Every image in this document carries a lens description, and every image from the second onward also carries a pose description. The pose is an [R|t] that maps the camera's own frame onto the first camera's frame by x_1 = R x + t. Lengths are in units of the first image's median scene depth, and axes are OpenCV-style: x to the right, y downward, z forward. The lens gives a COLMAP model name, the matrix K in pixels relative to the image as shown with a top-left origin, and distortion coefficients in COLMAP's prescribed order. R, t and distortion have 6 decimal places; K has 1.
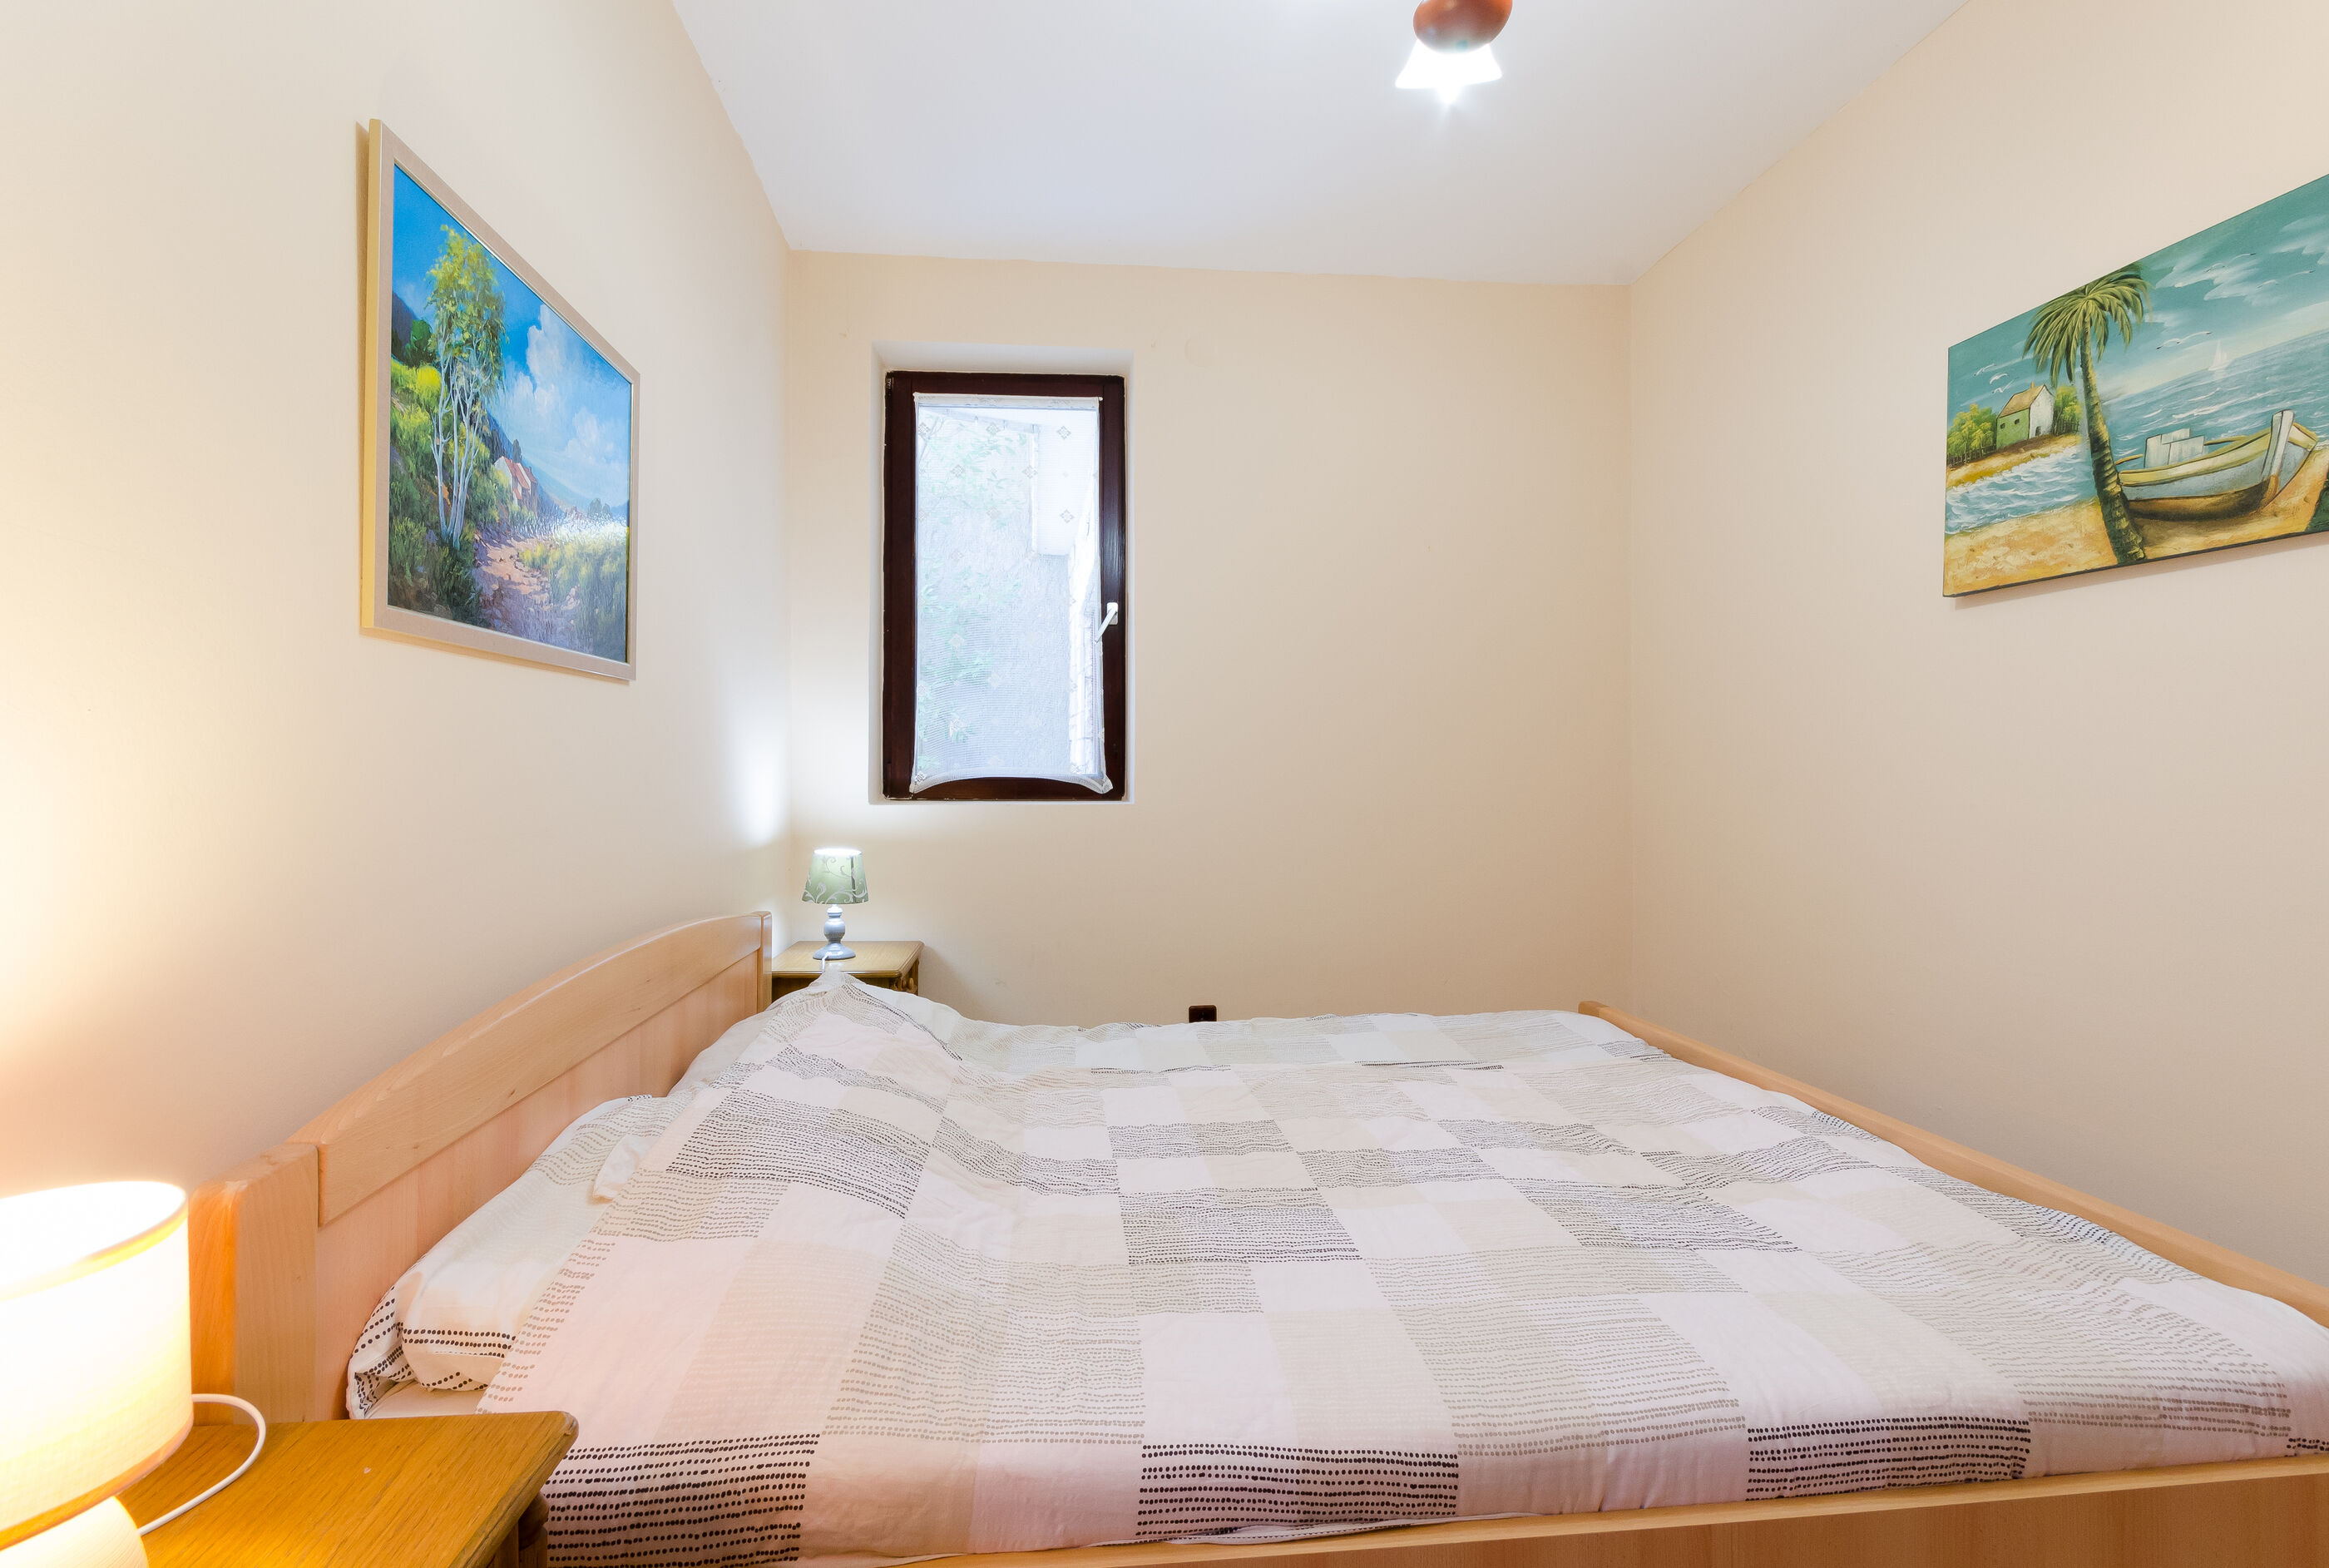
lens RADIAL K [[994.5, 0, 1164.5], [0, 994.5, 784.0], [0, 0, 1]] dist [0.002440, 0.000070]
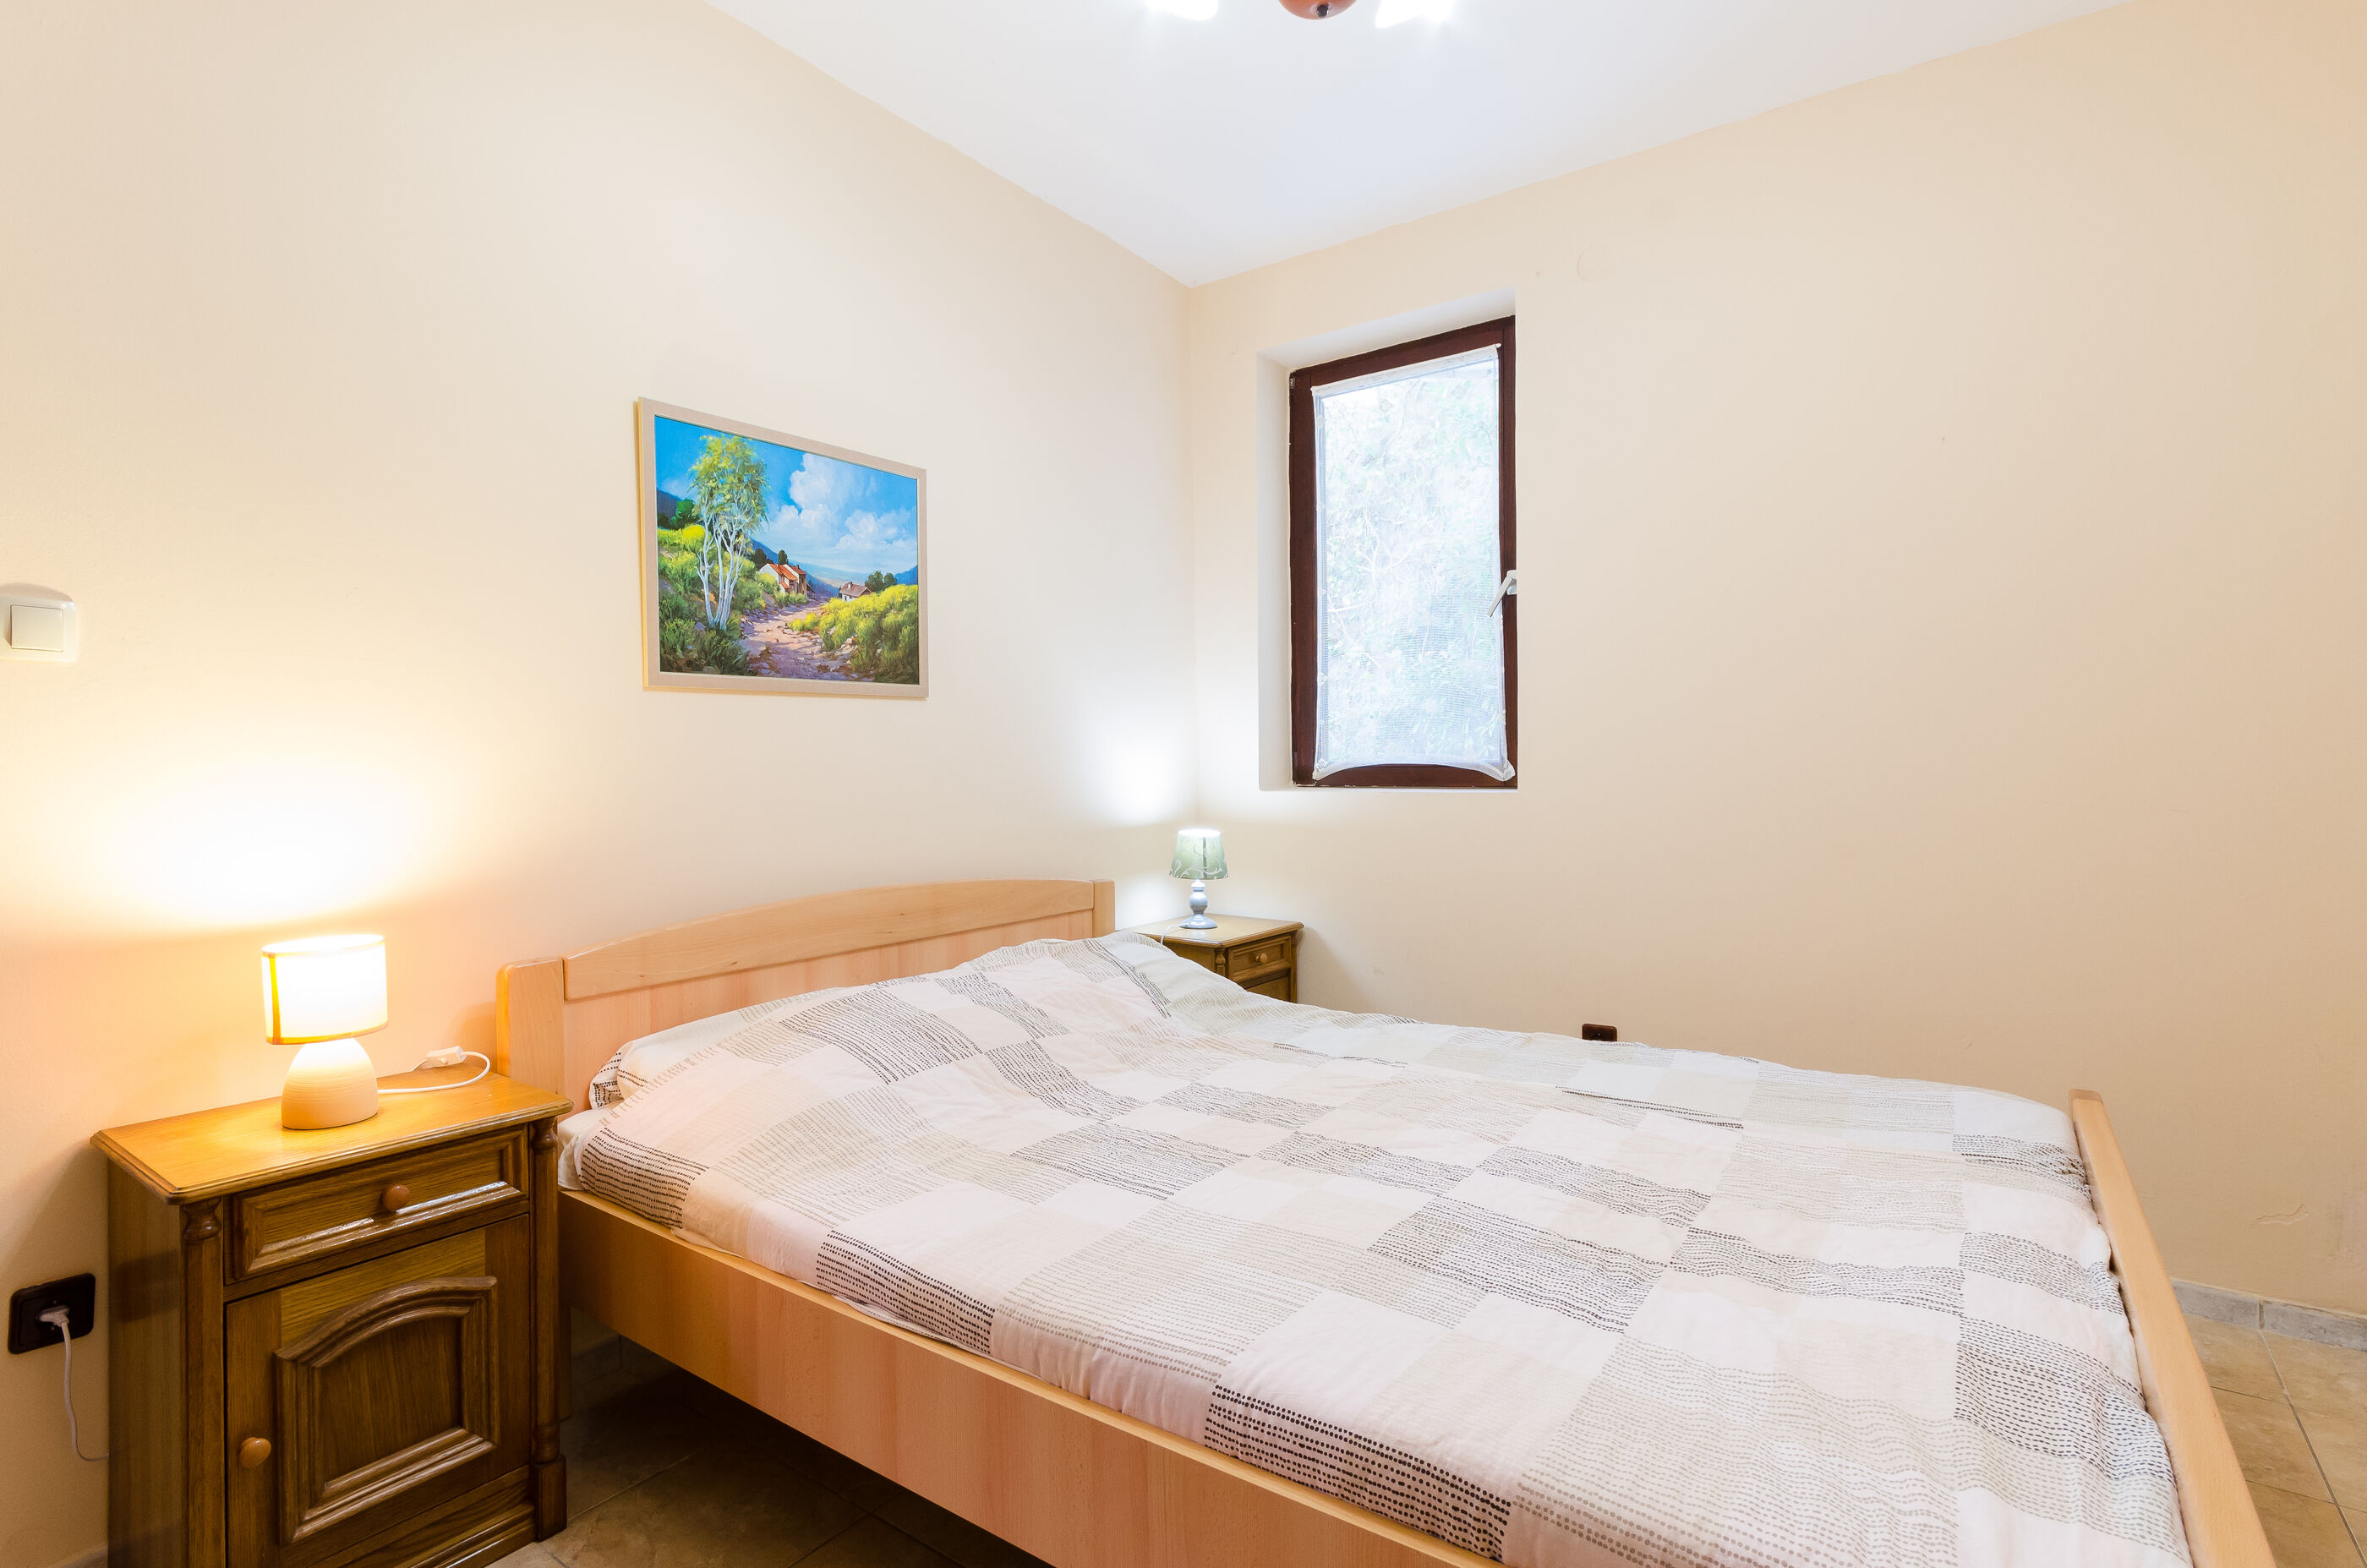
lens RADIAL K [[1092.1, 0, 1147.3], [0, 1092.1, 803.3], [0, 0, 1]] dist [0.000599, 0.000188]
pose [[0.769201, 0.016441, -0.638795, 0.932910], [0.003646, 0.999540, 0.030115, -0.003592], [0.638996, -0.025493, 0.768787, 0.057360]]
